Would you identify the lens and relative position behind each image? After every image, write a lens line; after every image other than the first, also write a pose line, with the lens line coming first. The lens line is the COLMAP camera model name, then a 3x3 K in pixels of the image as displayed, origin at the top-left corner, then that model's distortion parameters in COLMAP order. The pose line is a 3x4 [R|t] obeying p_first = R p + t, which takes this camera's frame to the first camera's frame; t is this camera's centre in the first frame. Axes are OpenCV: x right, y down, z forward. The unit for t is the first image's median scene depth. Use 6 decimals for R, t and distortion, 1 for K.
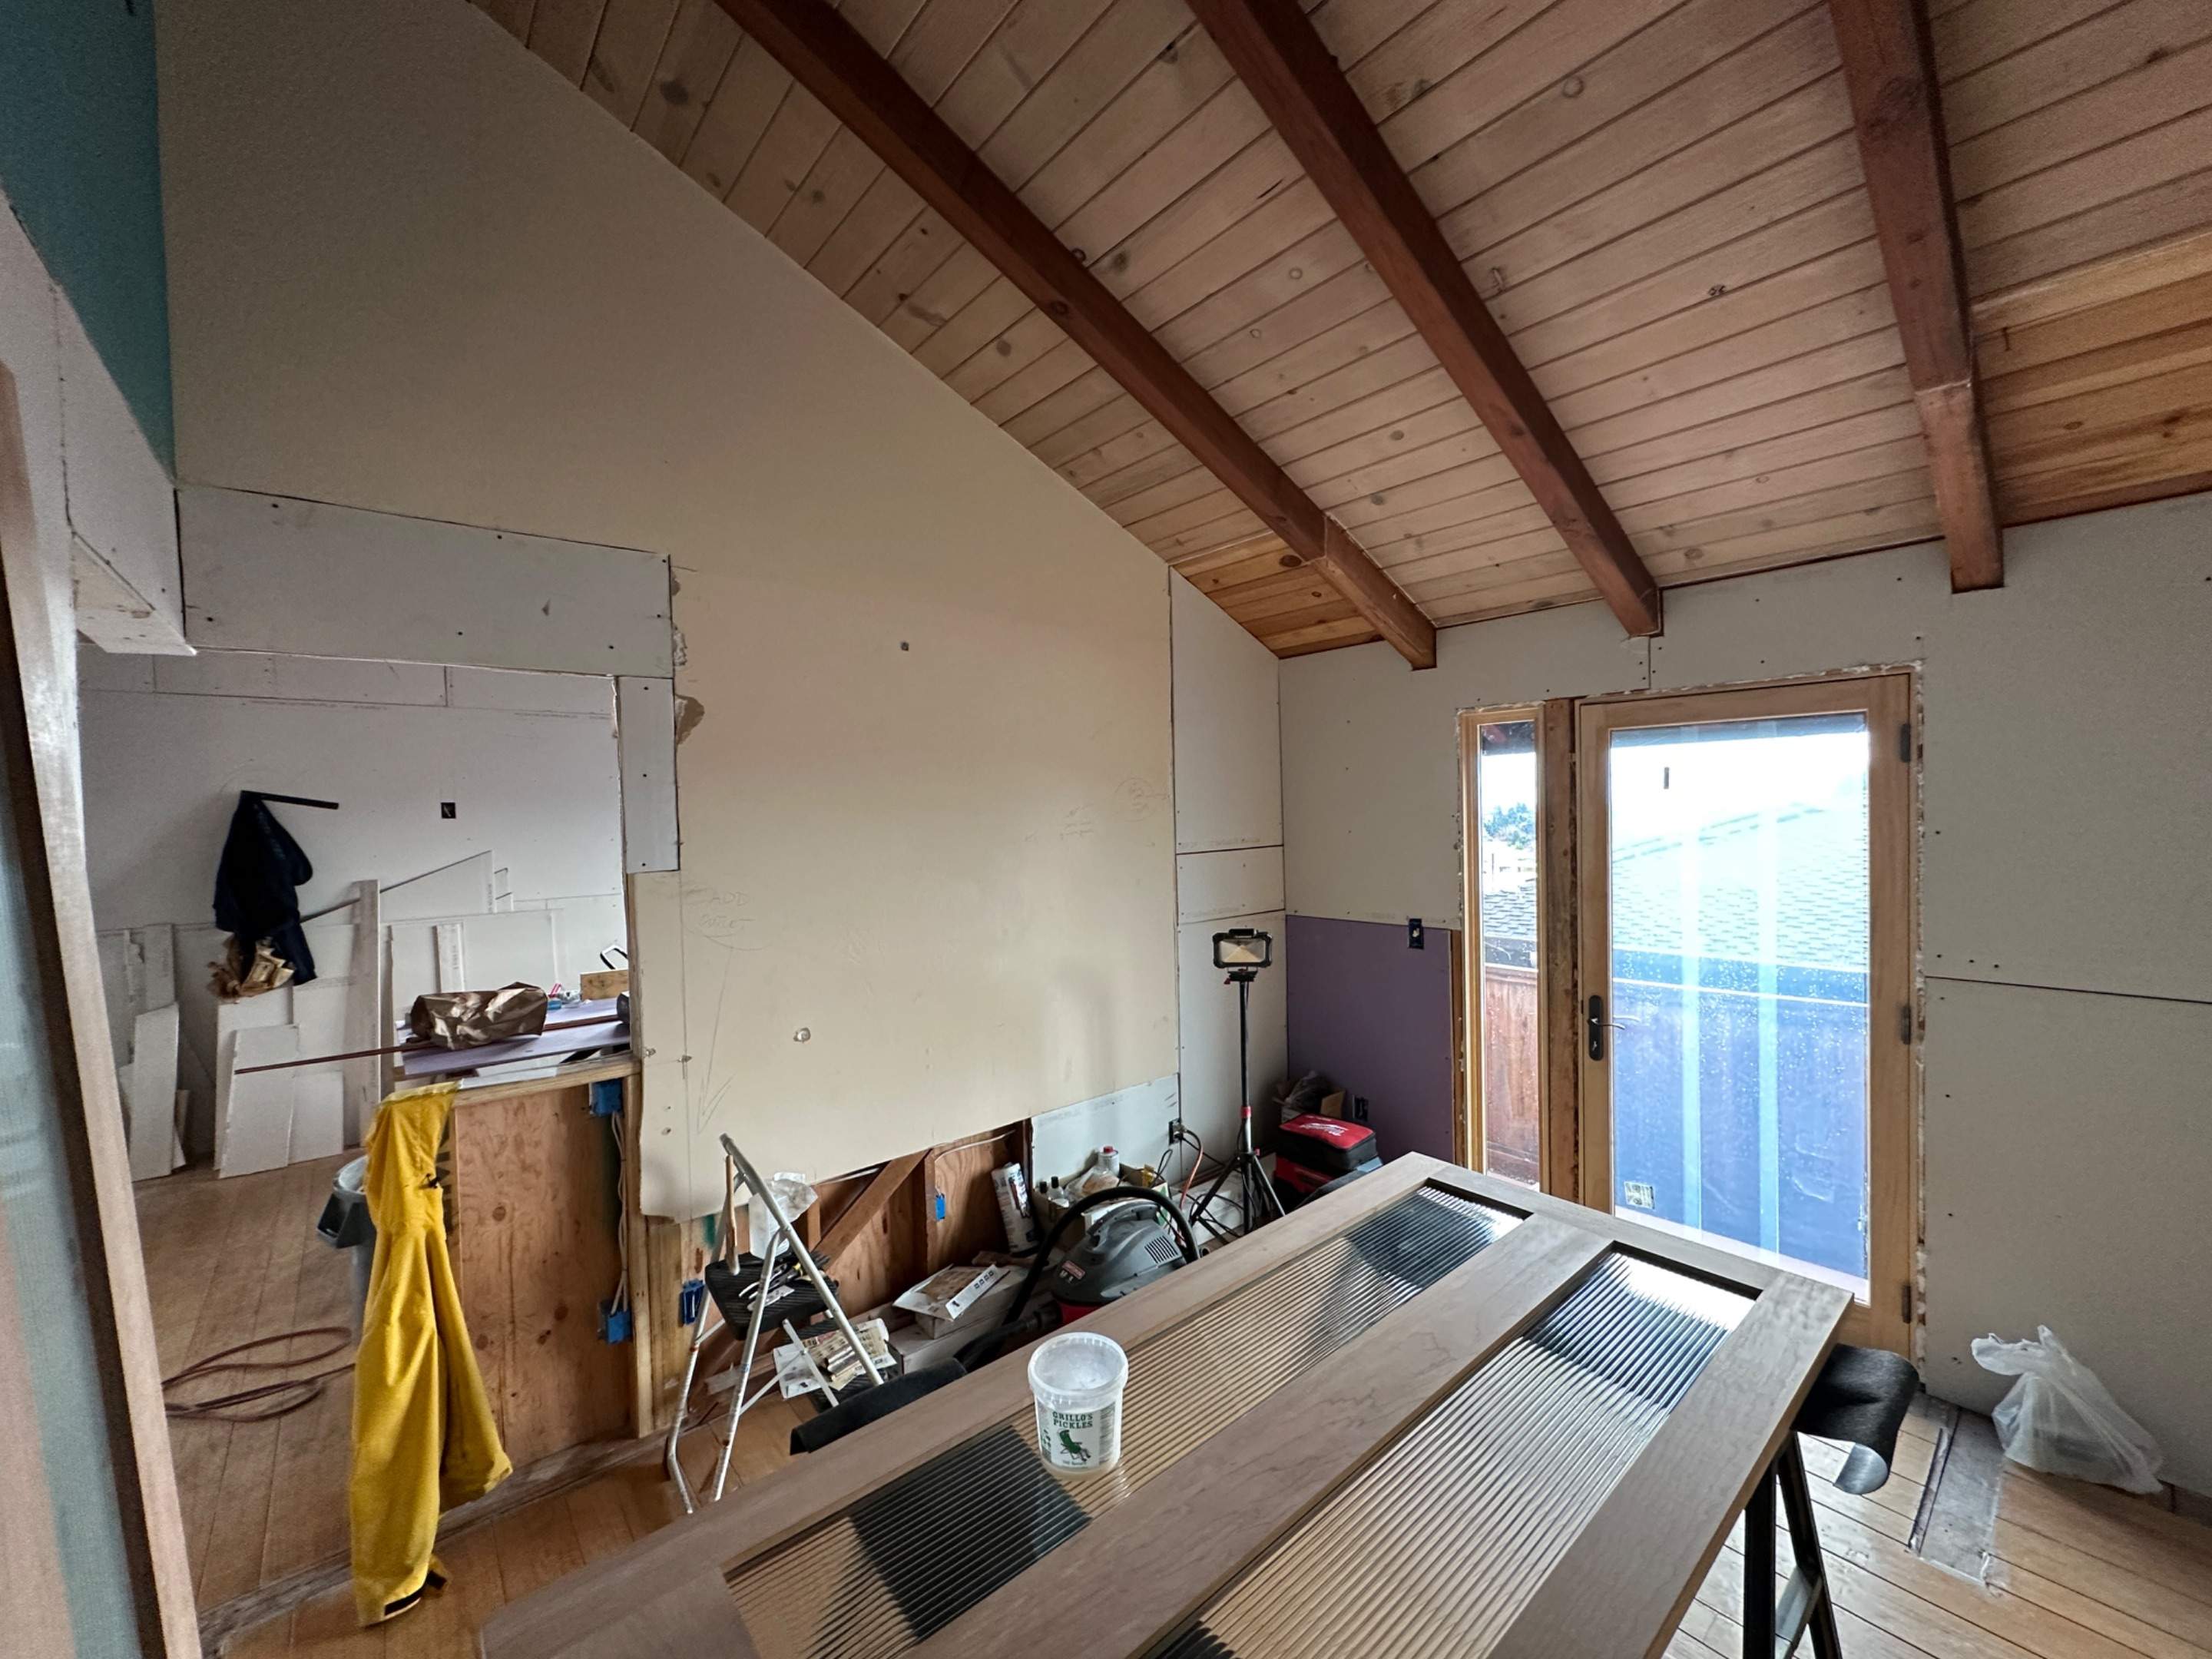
lens RADIAL K [[878.8, 0, 1103.0], [0, 878.8, 835.4], [0, 0, 1]] dist [-0.002364, -0.000198]
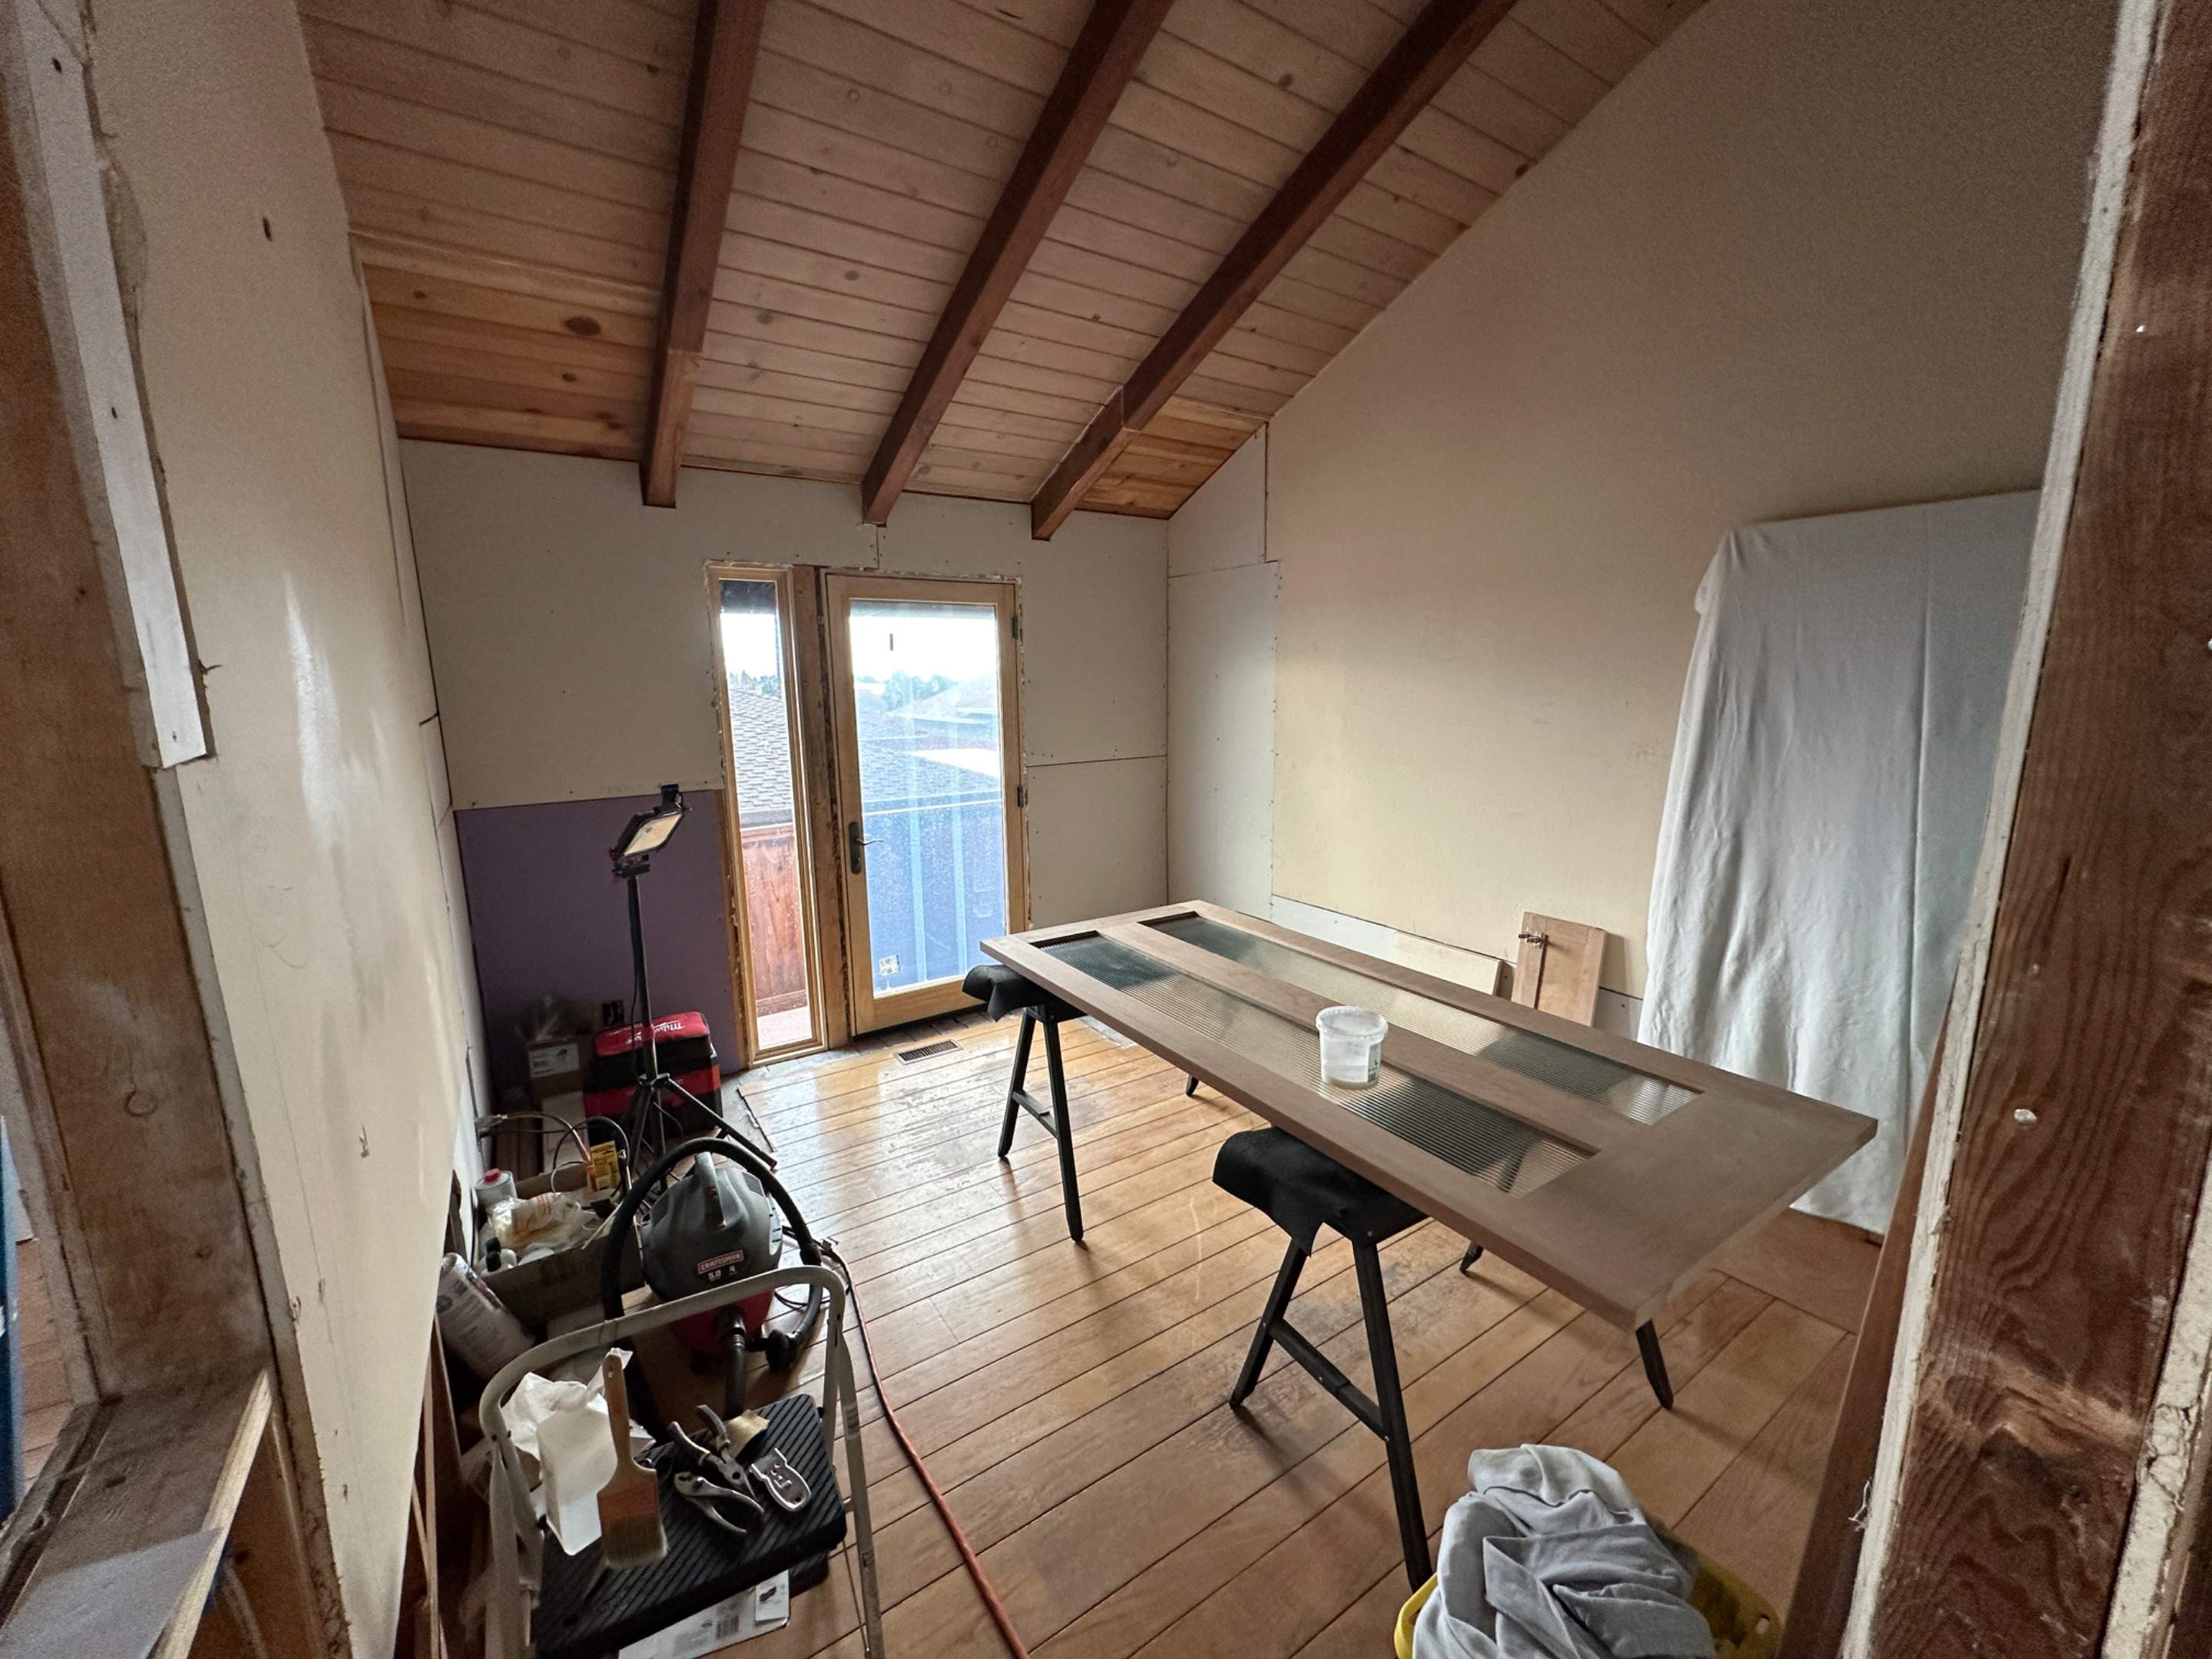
lens RADIAL K [[878.8, 0, 1104.4], [0, 878.8, 835.0], [0, 0, 1]] dist [-0.002364, -0.000198]
pose [[0.113296, -0.158670, 0.980810, -0.626607], [0.039789, 0.987099, 0.155091, 0.026422], [-0.992764, 0.021455, 0.118148, 0.535448]]
